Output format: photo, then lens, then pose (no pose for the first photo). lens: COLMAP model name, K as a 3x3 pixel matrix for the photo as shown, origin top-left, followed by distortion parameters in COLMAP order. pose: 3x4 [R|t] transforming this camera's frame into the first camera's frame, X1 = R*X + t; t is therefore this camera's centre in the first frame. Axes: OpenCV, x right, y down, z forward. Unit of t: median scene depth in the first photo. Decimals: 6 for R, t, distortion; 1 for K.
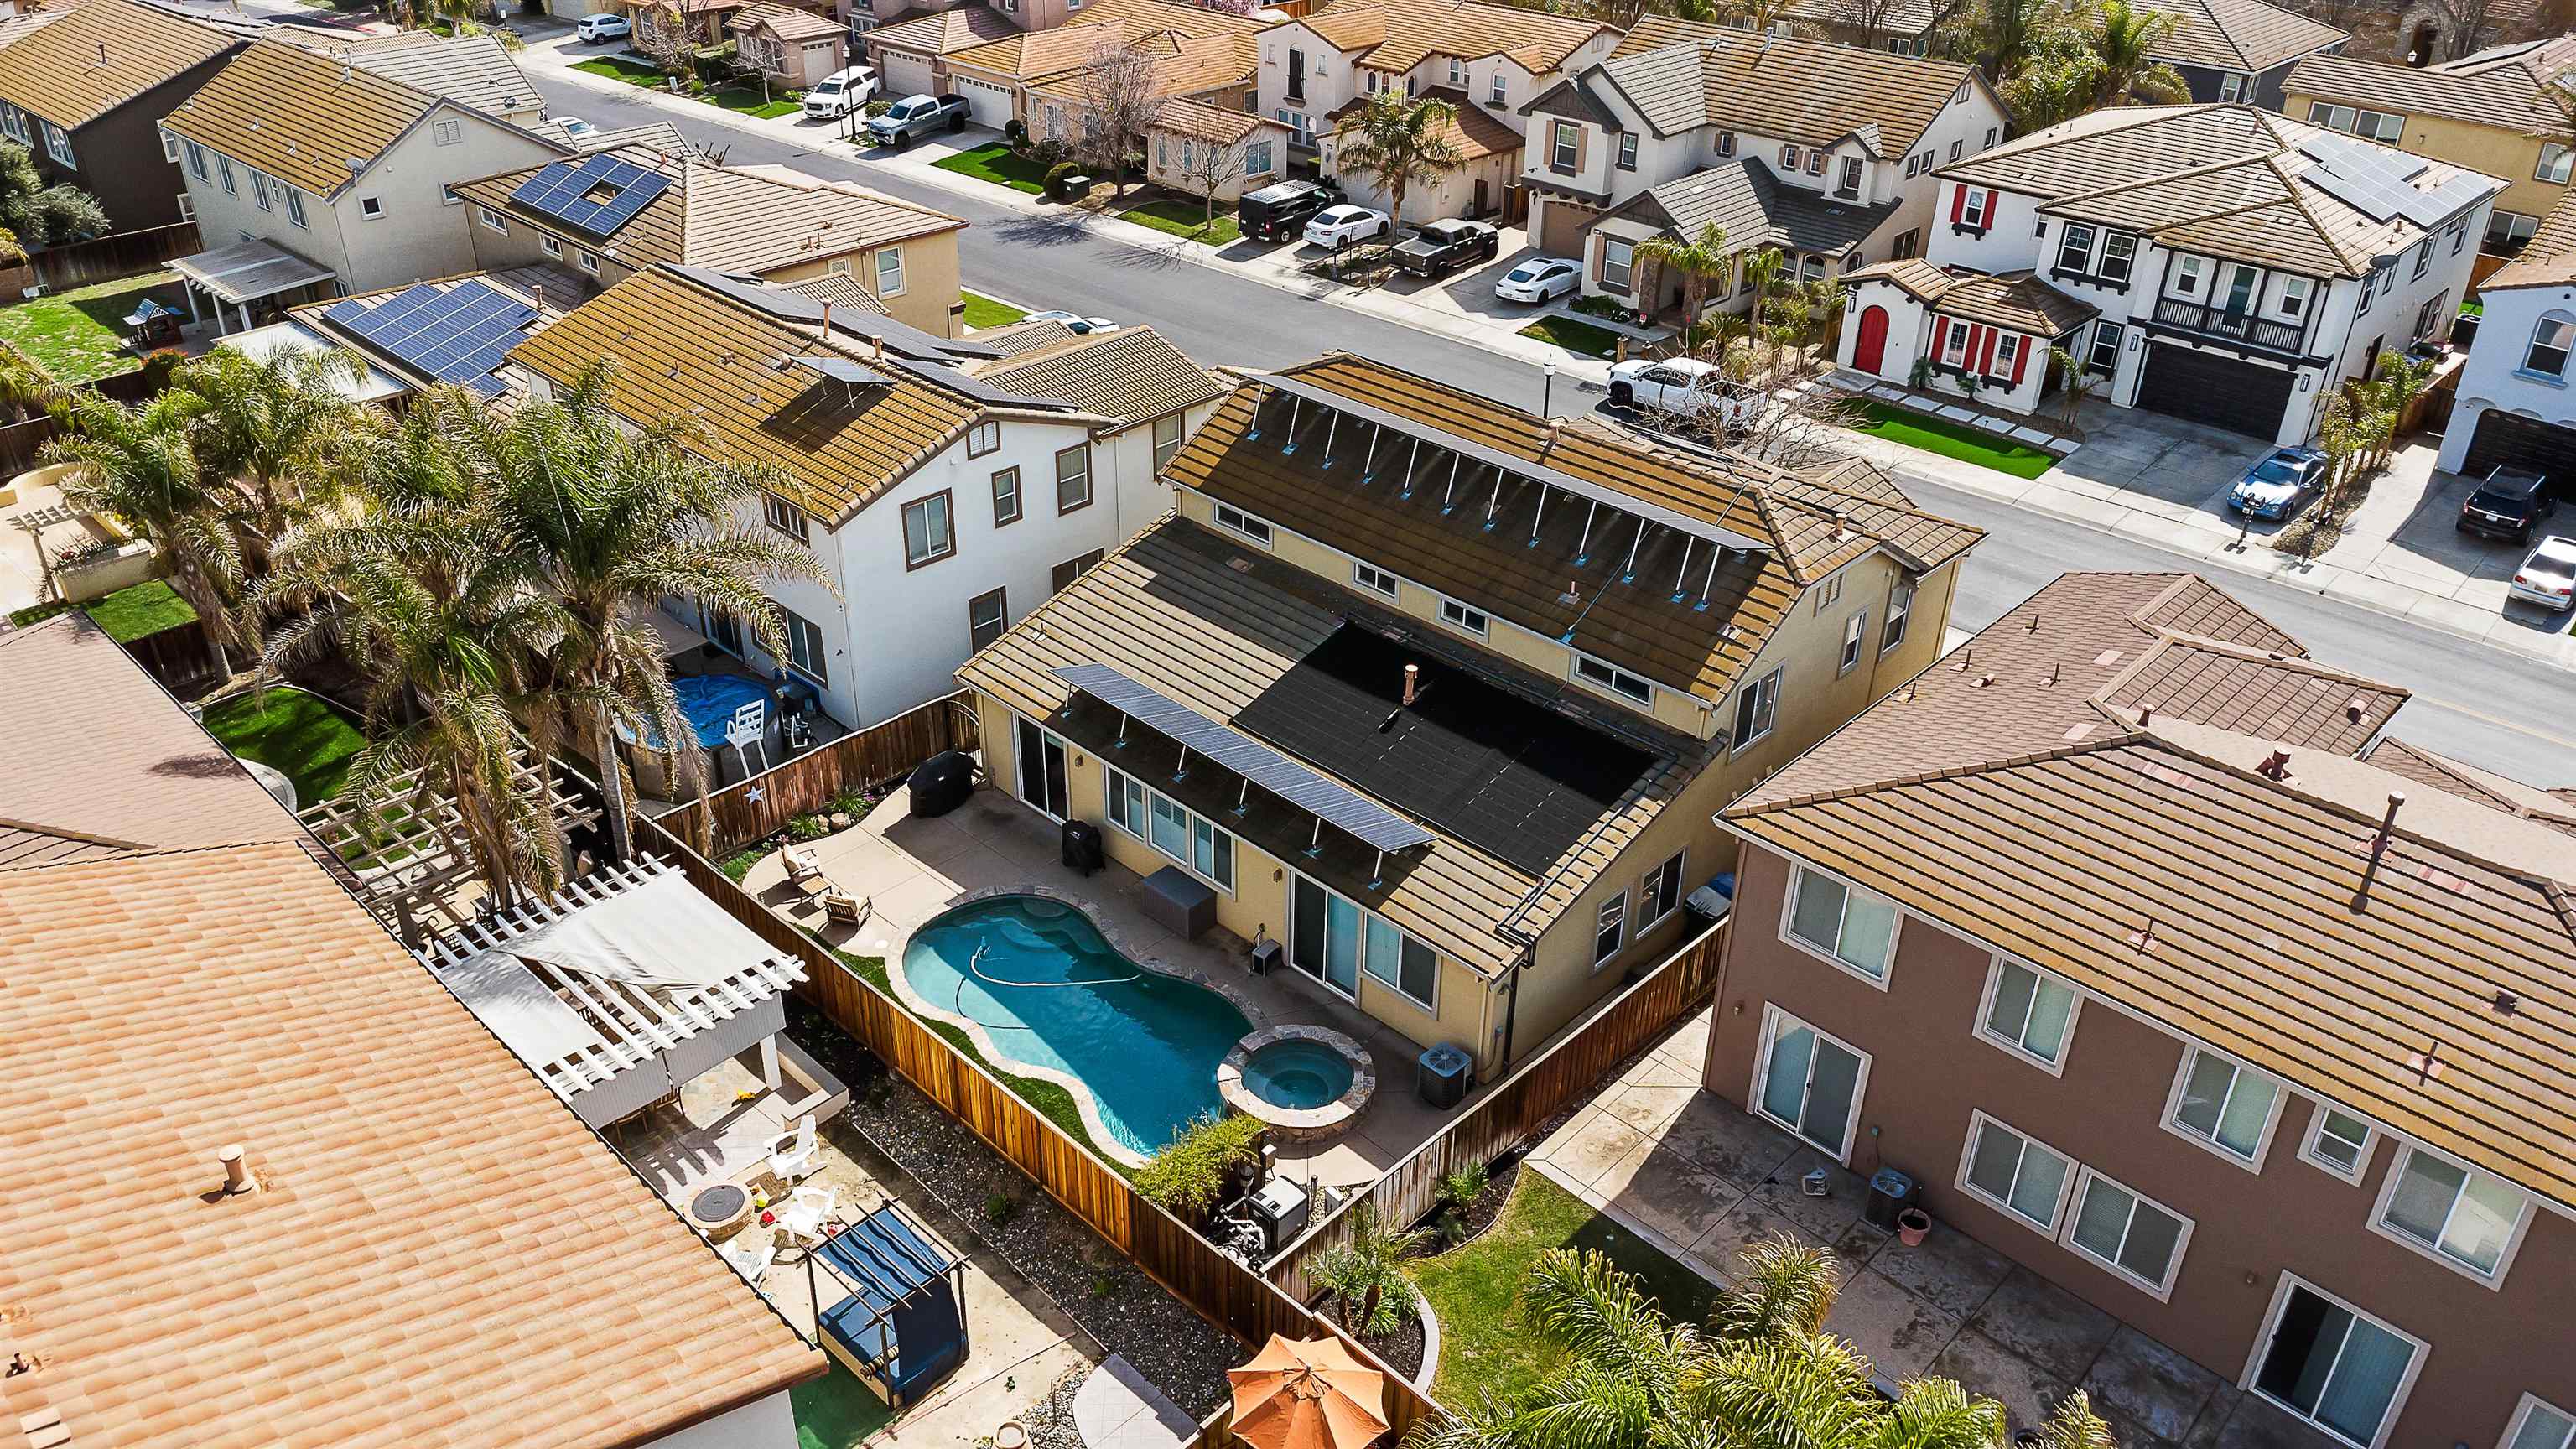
lens RADIAL K [[1873.6, 0, 1288.0], [0, 1873.6, 724.5], [0, 0, 1]] dist [0.040848, -0.032485]
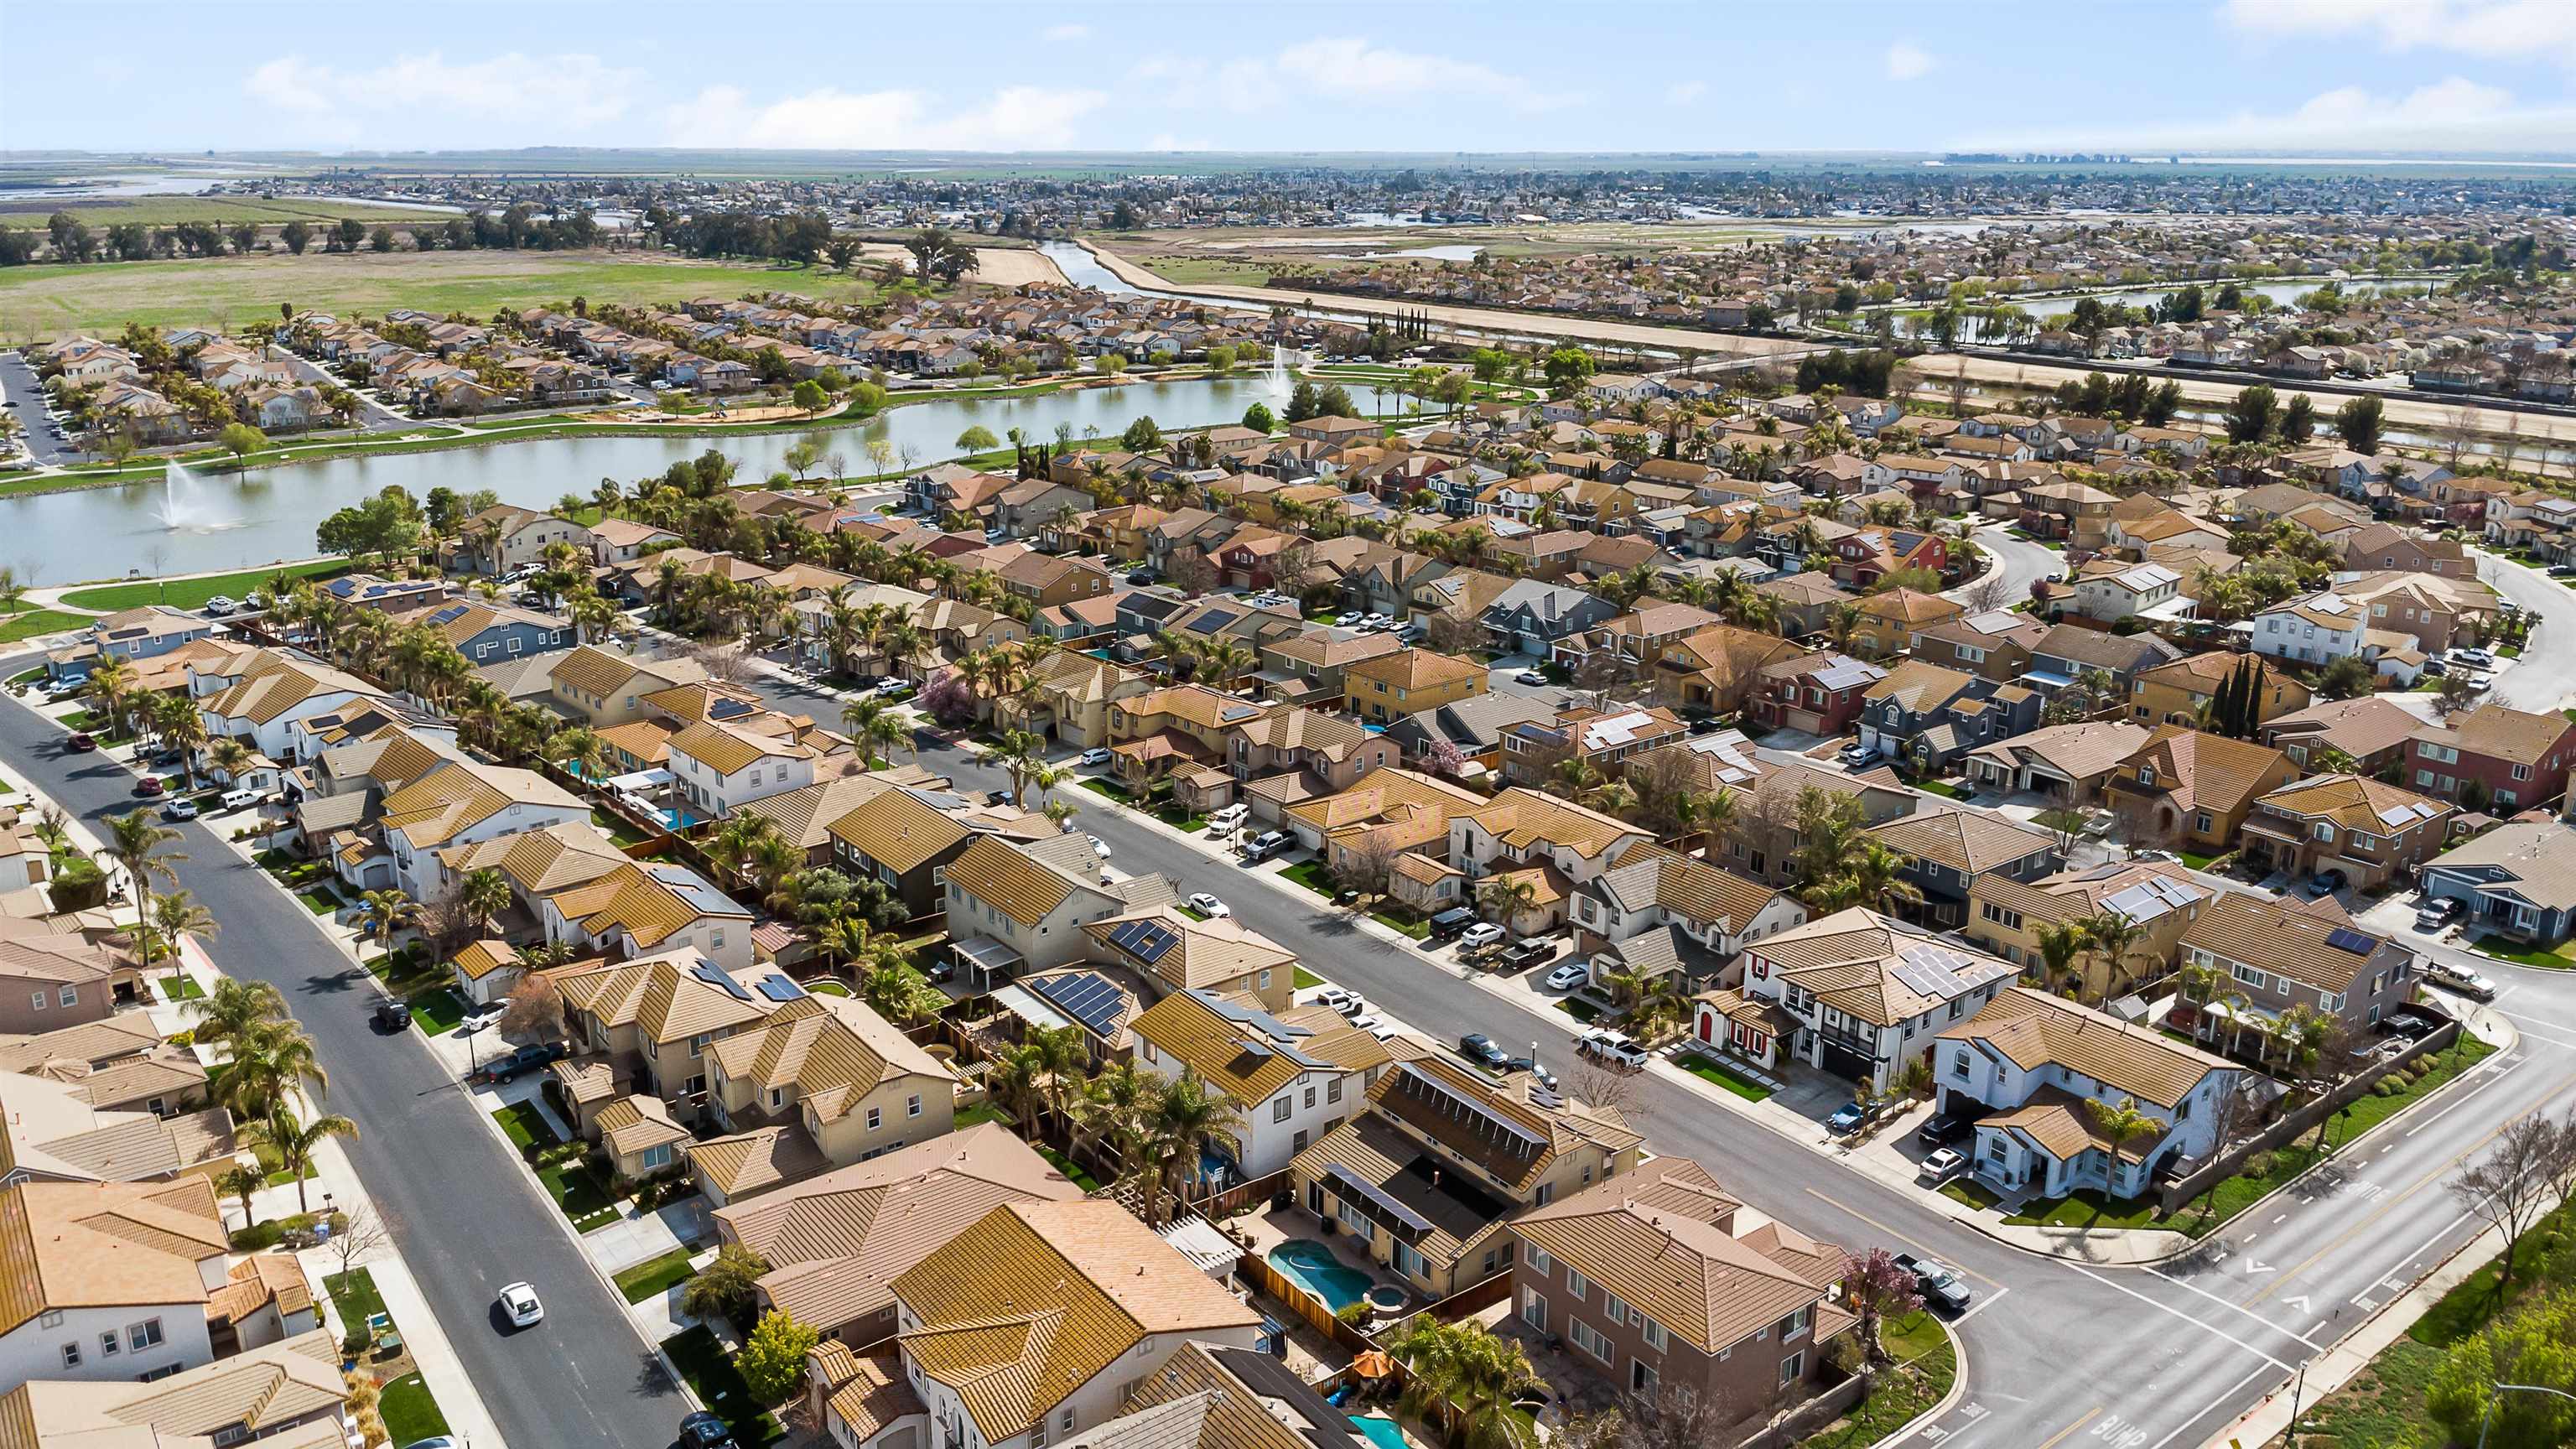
lens RADIAL K [[1927.6, 0, 1288.0], [0, 1927.6, 724.5], [0, 0, 1]] dist [-0.000385, -0.001380]
pose [[0.987732, 0.036604, -0.151809, 0.167792], [-0.070697, 0.971627, -0.225705, -0.008313], [0.139240, 0.233668, 0.962295, -1.364454]]
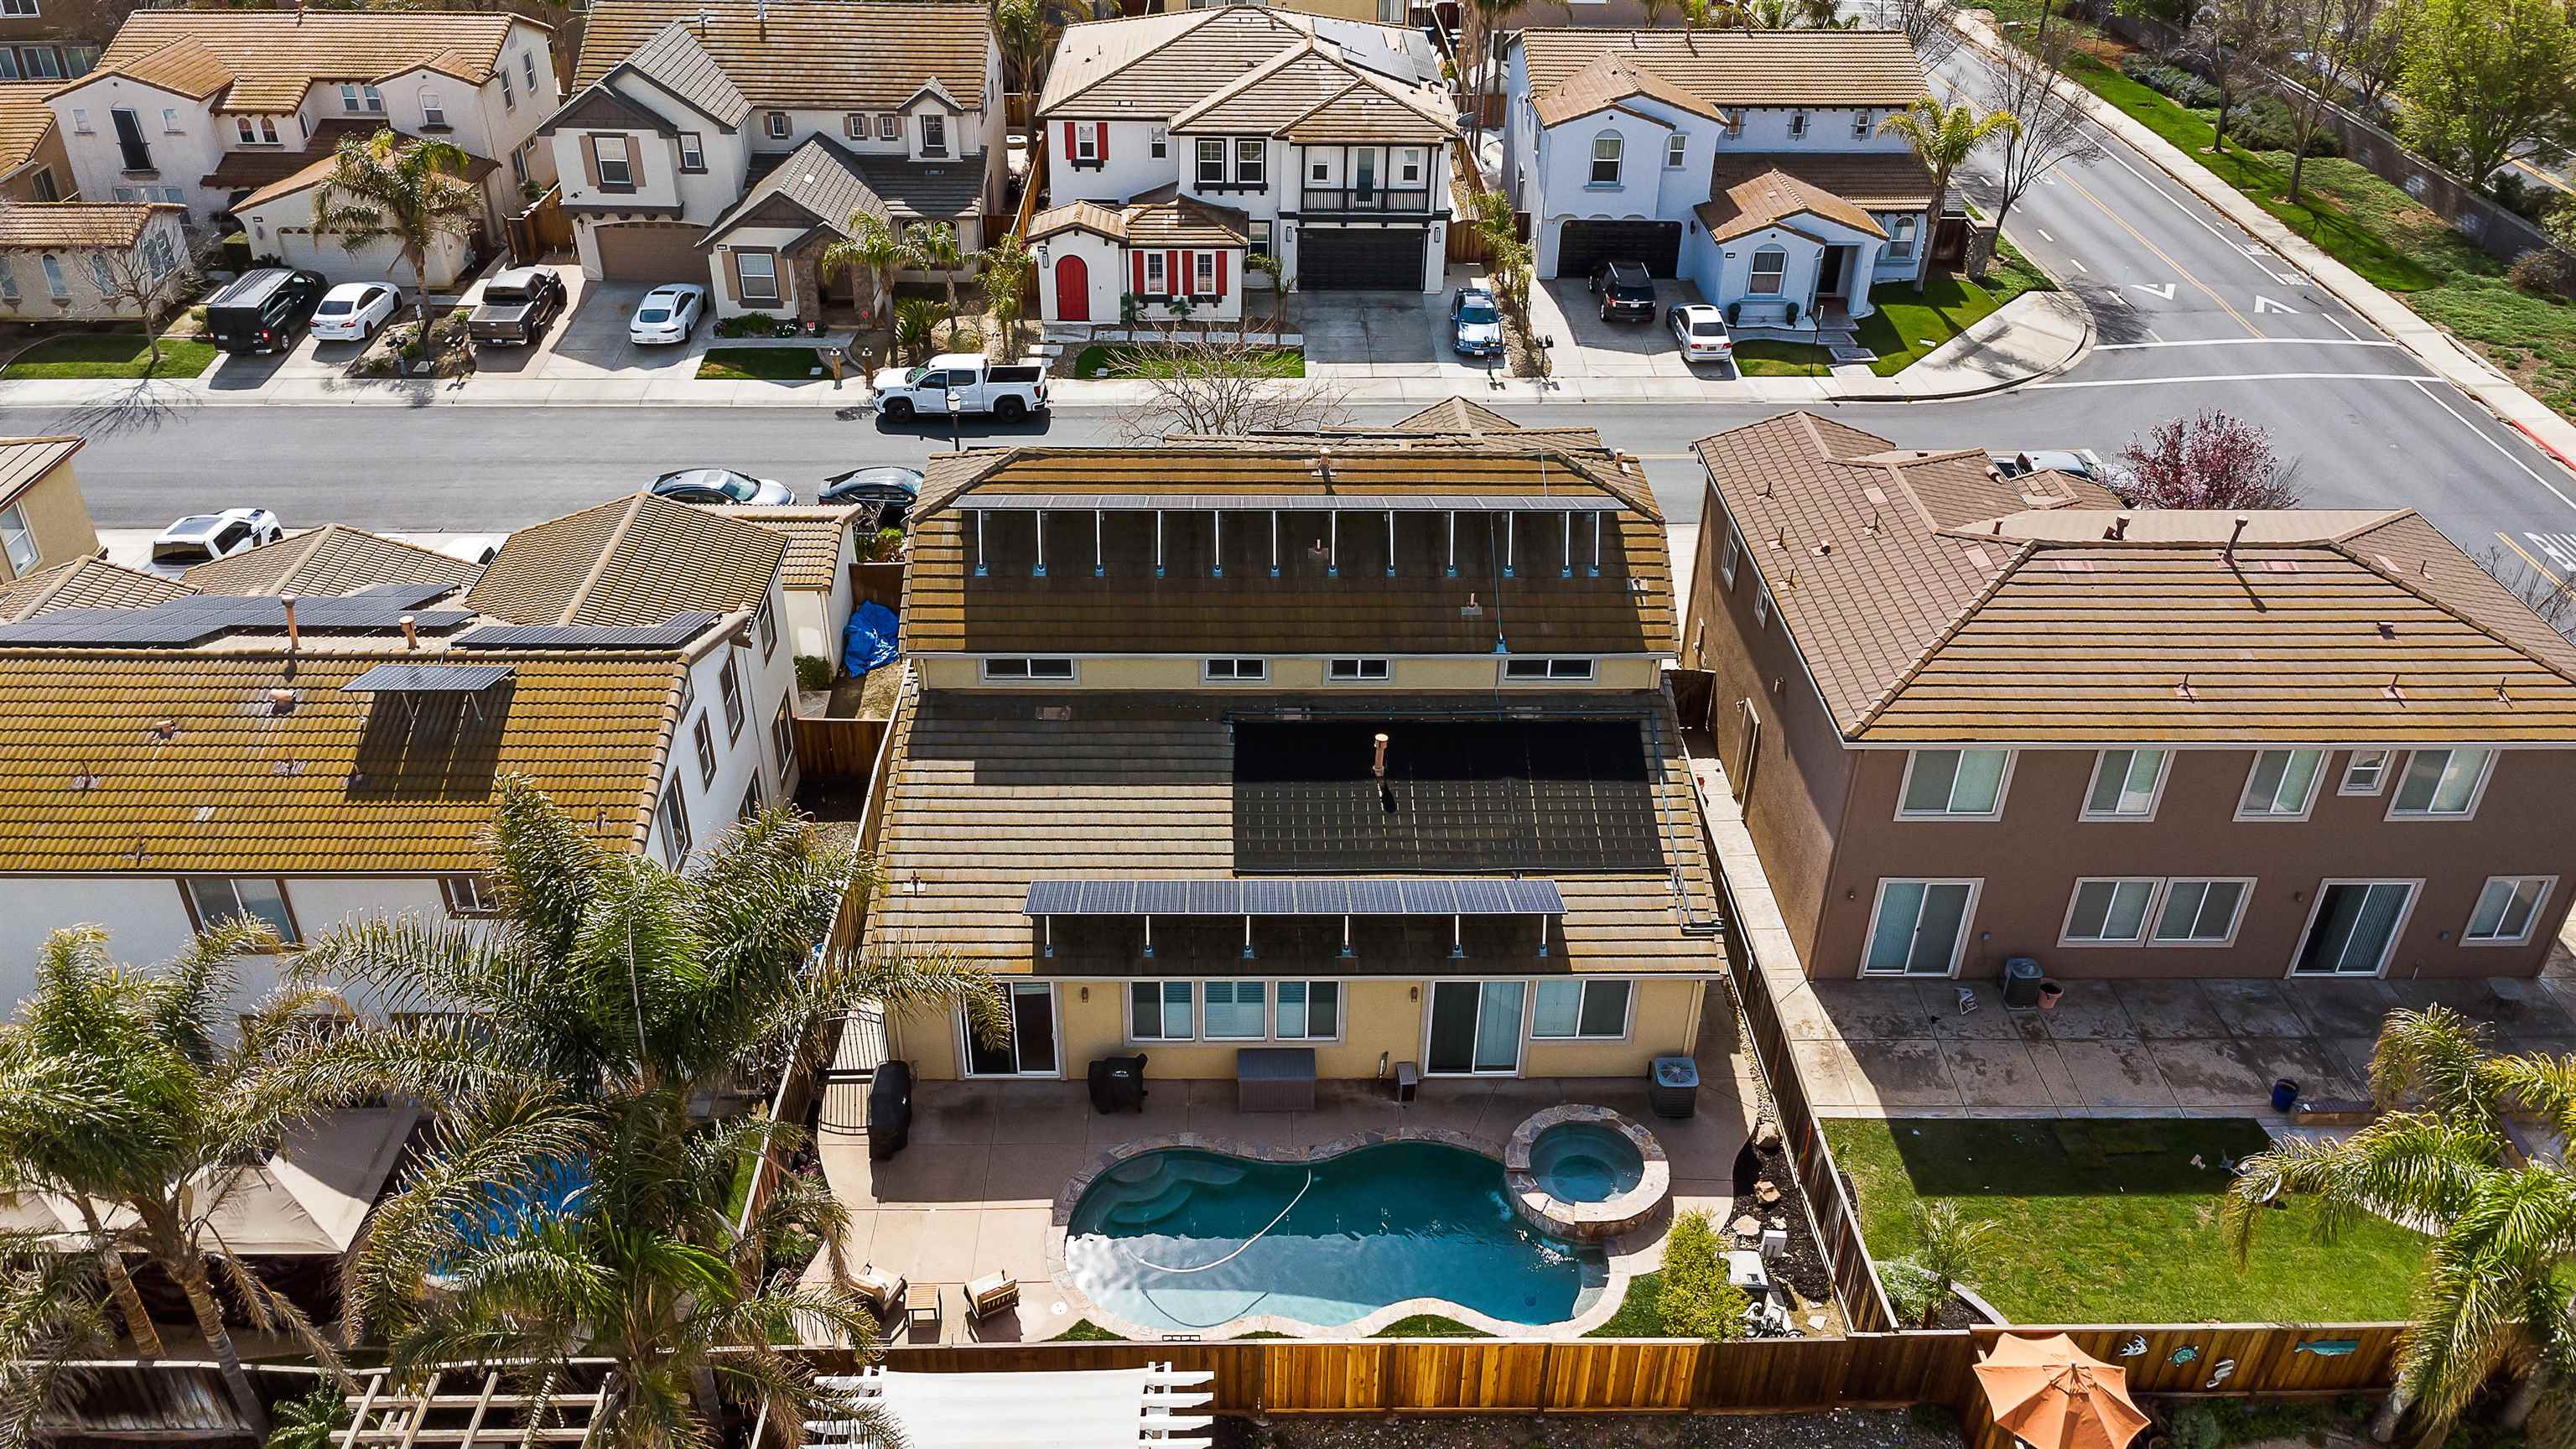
lens RADIAL K [[1873.6, 0, 1288.0], [0, 1873.6, 724.5], [0, 0, 1]] dist [0.040848, -0.032485]
pose [[0.700808, -0.384806, 0.600659, -0.322346], [0.355697, 0.918384, 0.173351, -0.130916], [-0.618342, 0.092167, 0.780486, 0.174198]]
